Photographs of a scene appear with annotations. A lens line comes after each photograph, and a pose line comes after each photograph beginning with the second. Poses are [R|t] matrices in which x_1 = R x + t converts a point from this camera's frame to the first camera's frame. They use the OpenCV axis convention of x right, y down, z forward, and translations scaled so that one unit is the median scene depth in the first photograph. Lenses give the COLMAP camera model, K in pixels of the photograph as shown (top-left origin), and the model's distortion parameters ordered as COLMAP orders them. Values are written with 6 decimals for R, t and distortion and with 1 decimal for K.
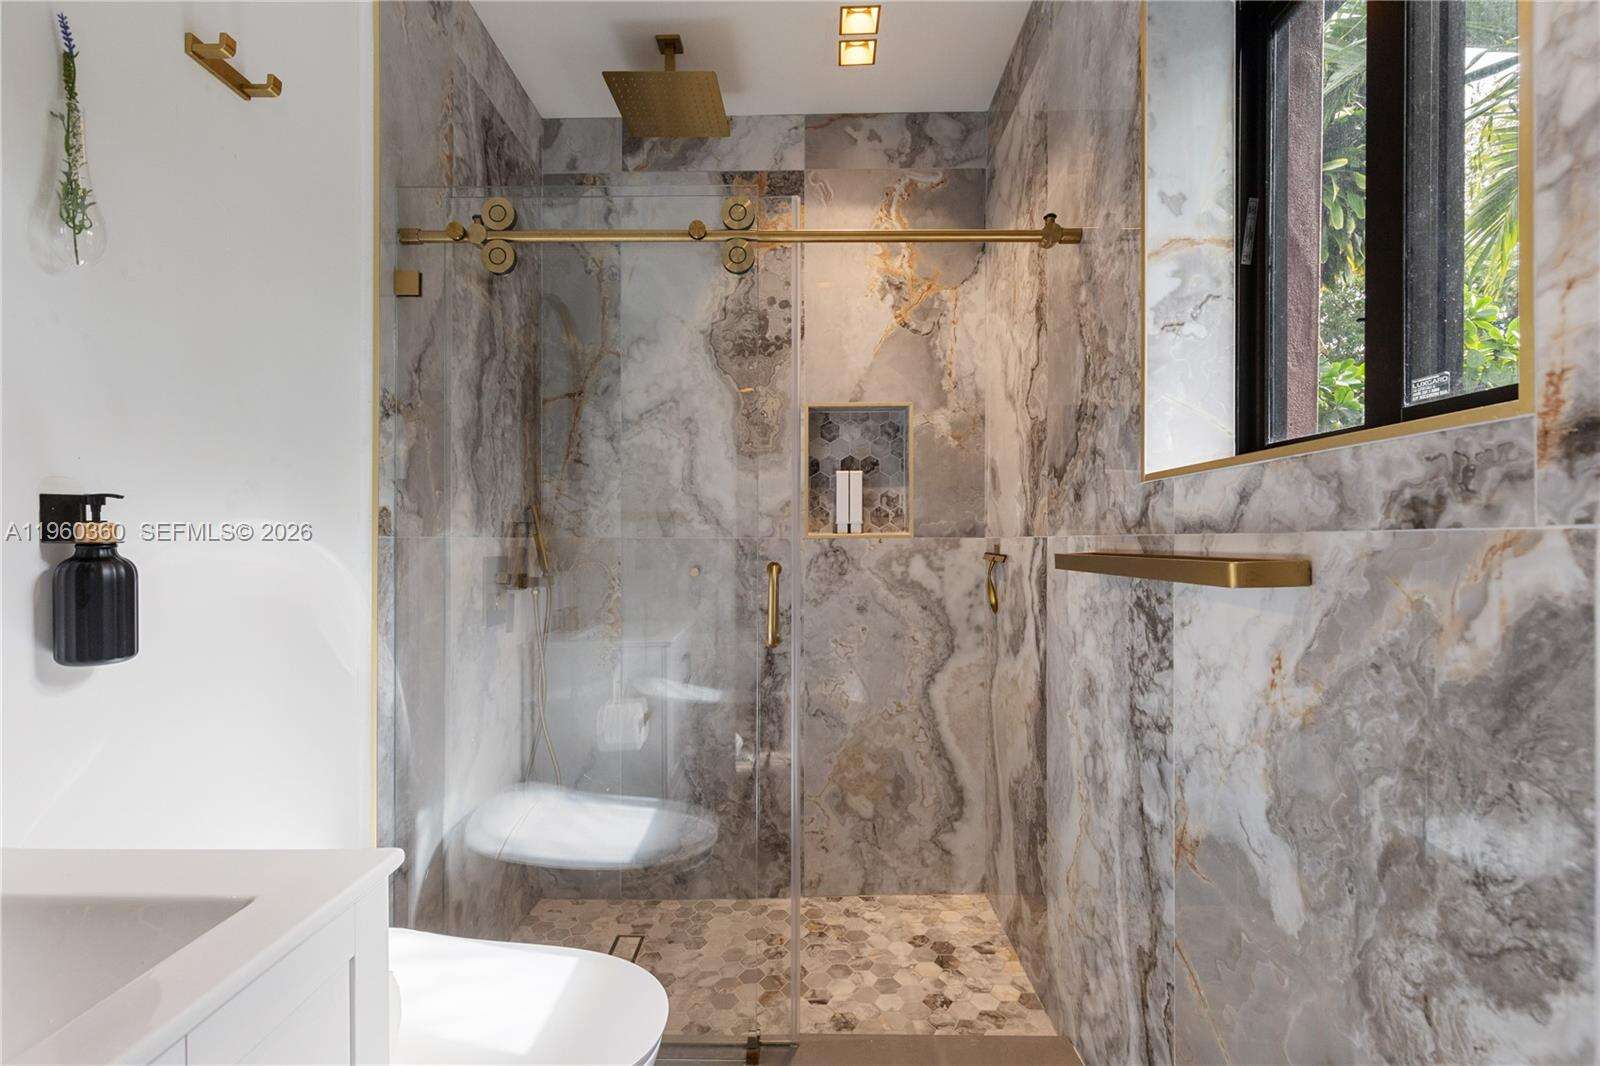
lens RADIAL K [[730.7, 0, 796.9], [0, 730.7, 538.7], [0, 0, 1]] dist [0.005902, -0.001712]
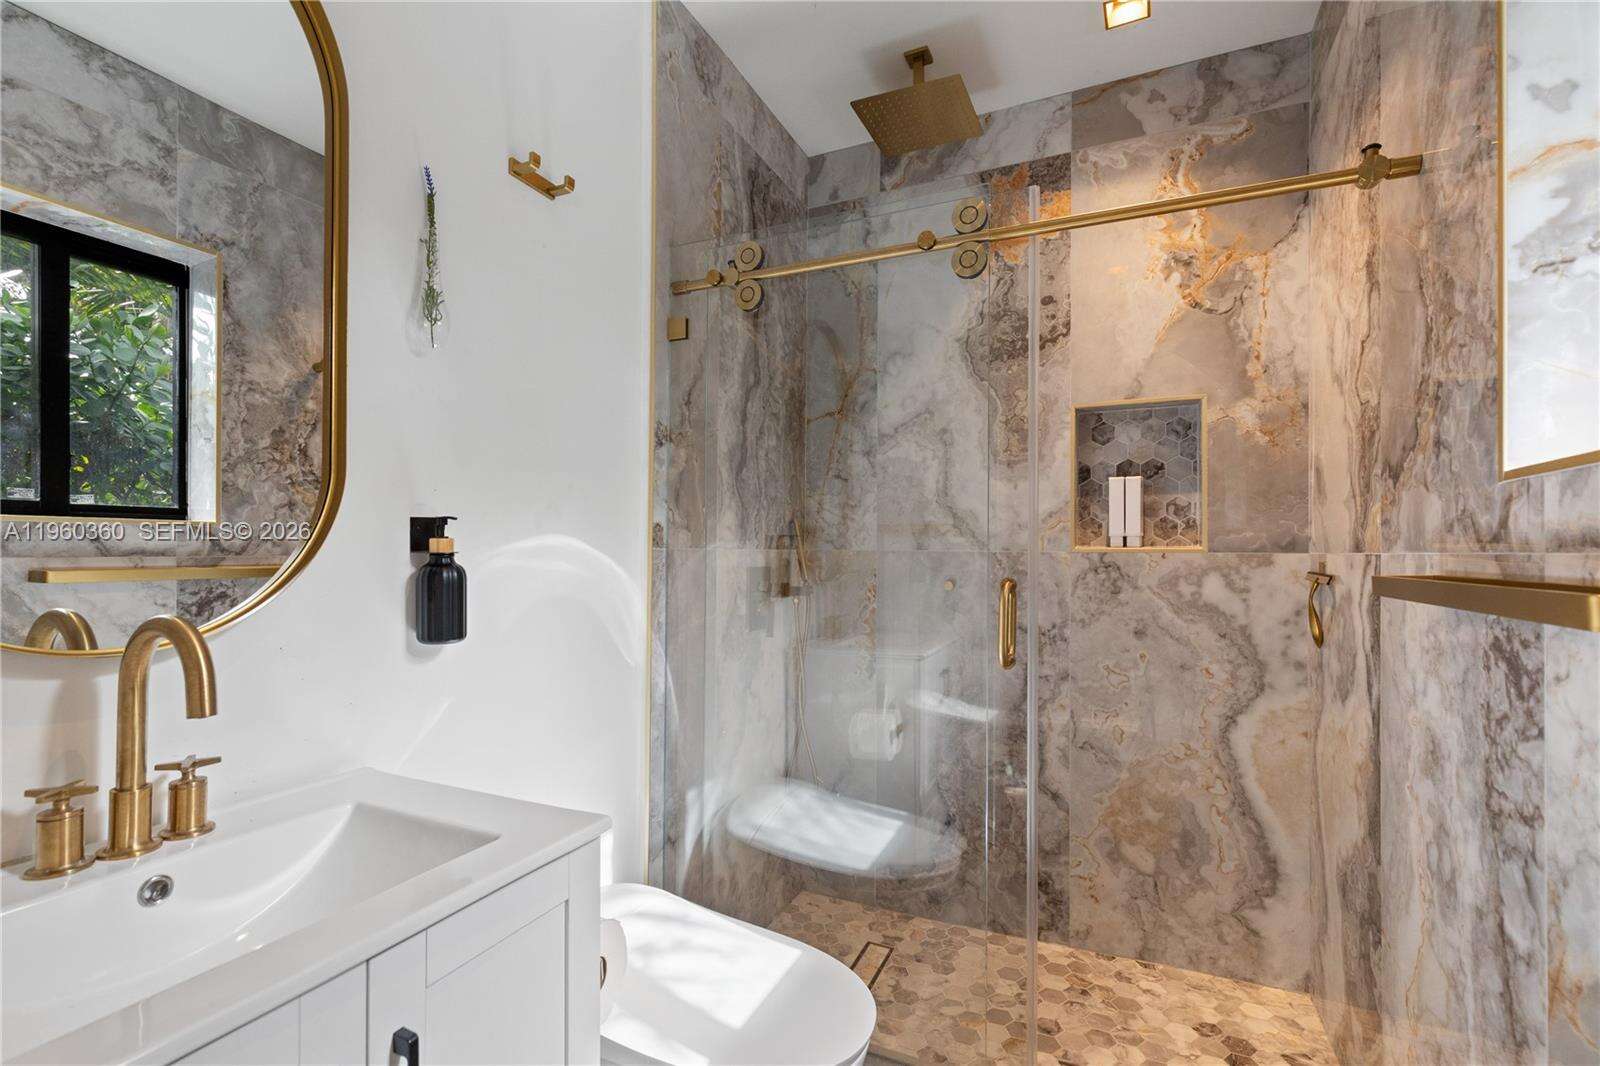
lens RADIAL K [[730.7, 0, 759.8], [0, 730.7, 542.3], [0, 0, 1]] dist [0.005902, -0.001712]
pose [[0.910387, 0.002429, -0.413750, 0.061611], [-0.007094, 0.999927, -0.009740, -0.002413], [0.413696, 0.011802, 0.910339, 0.010668]]
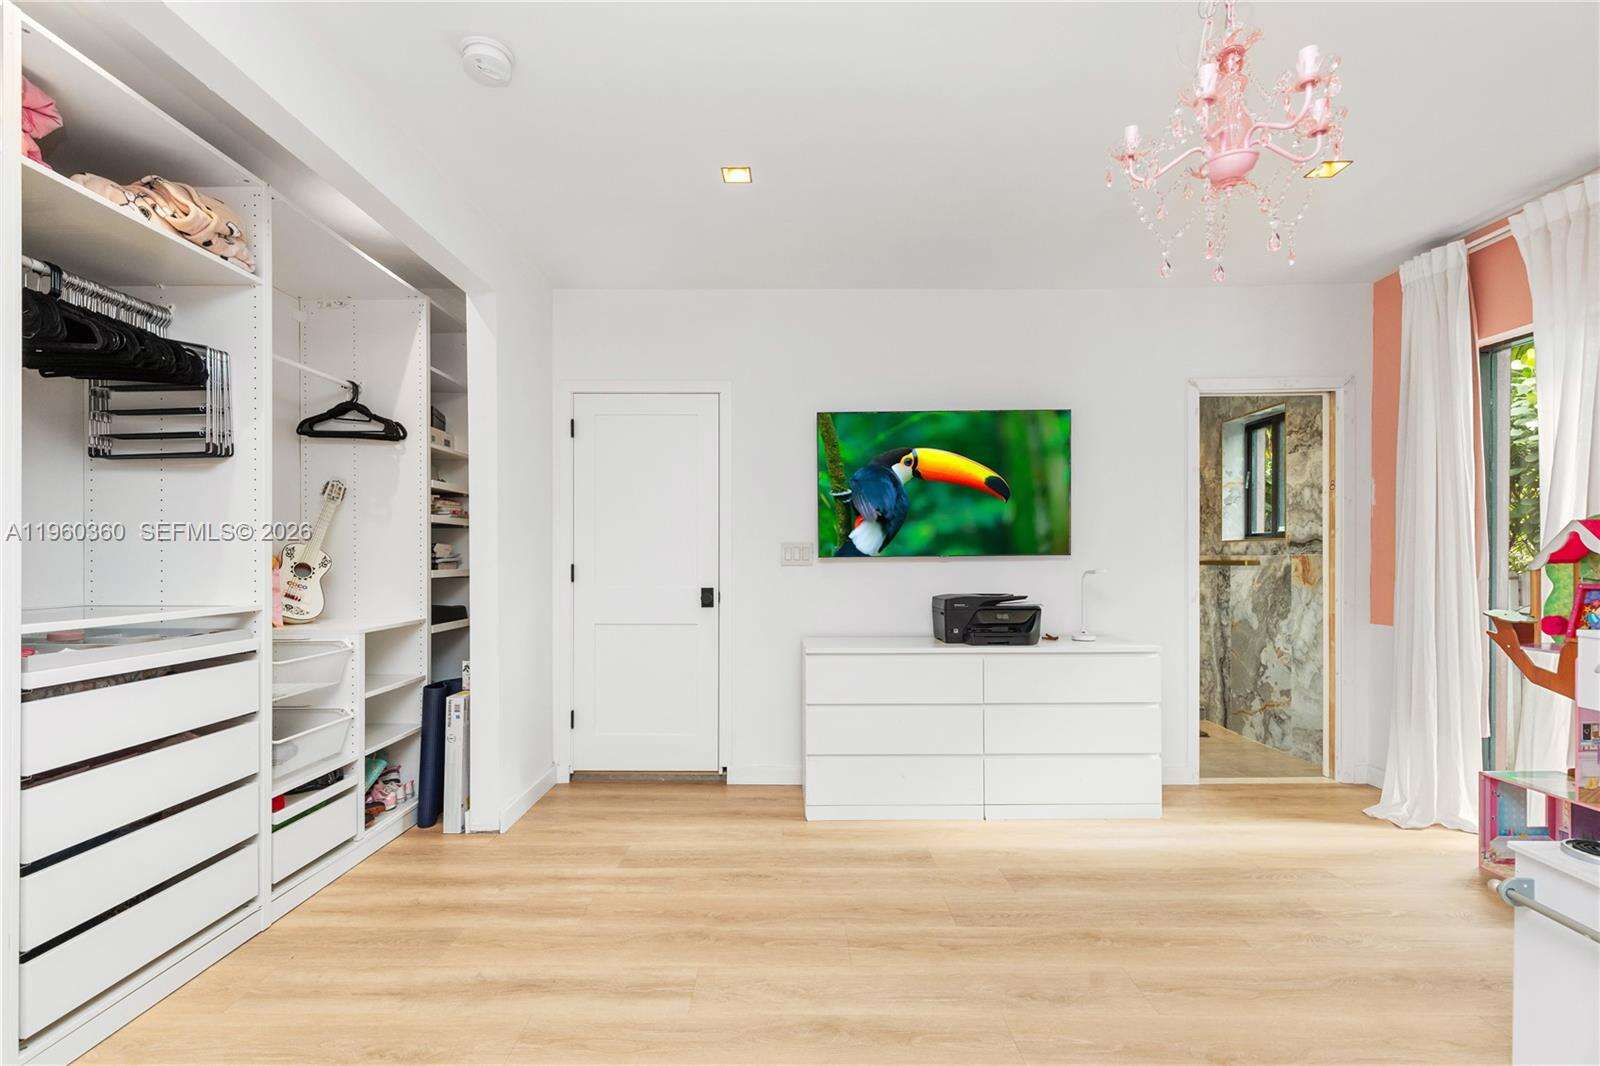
lens RADIAL K [[730.7, 0, 799.9], [0, 730.7, 550.1], [0, 0, 1]] dist [0.005902, -0.001712]
pose [[0.999865, 0.005539, 0.015447, -1.203256], [-0.005416, 0.999953, -0.007987, 0.005617], [-0.015491, 0.007902, 0.999849, -1.886422]]
